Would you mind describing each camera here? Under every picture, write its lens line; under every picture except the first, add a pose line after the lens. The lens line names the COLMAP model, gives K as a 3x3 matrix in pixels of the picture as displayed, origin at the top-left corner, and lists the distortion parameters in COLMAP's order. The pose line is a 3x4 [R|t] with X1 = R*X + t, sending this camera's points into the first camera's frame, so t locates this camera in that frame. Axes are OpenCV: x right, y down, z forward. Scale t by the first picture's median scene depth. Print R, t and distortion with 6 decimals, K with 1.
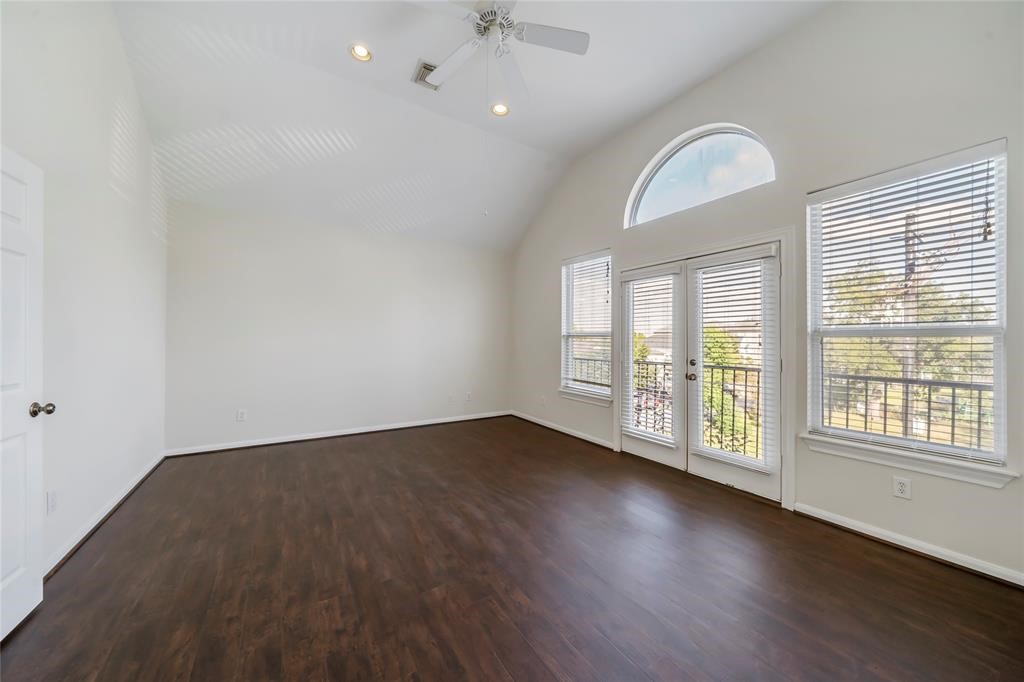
lens RADIAL K [[362.9, 0, 508.4], [0, 362.9, 334.4], [0, 0, 1]] dist [-0.003723, -0.000307]
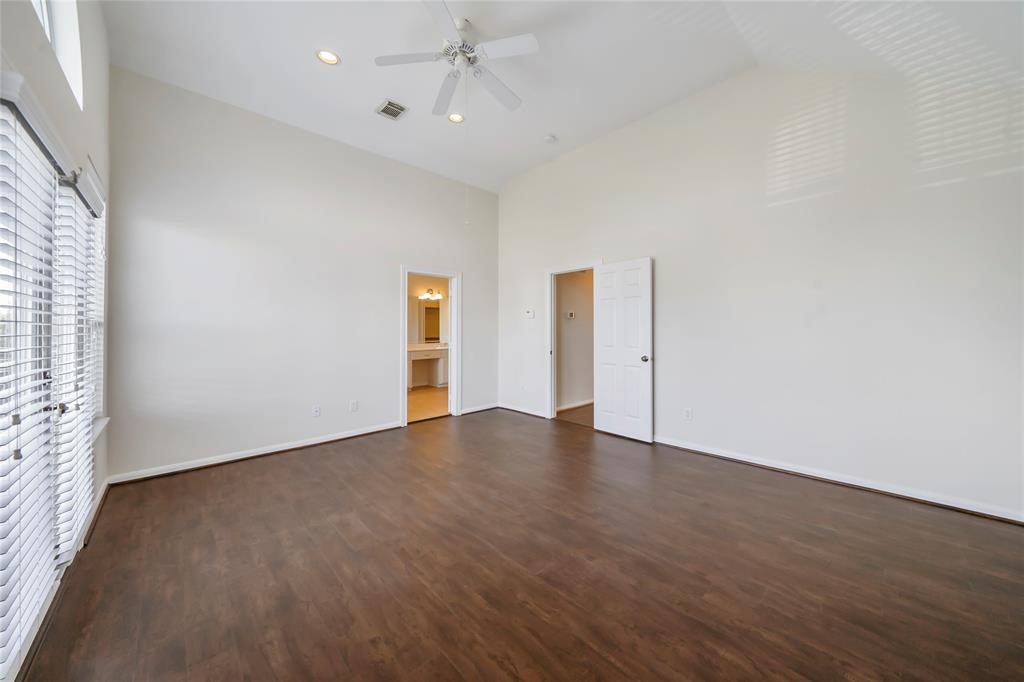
lens RADIAL K [[362.9, 0, 508.4], [0, 362.9, 334.4], [0, 0, 1]] dist [-0.003723, -0.000307]
pose [[-0.985525, -0.005919, -0.169427, 0.006590], [-0.004646, 0.999958, -0.007913, 0.035601], [0.169467, -0.007012, -0.985511, 1.838409]]
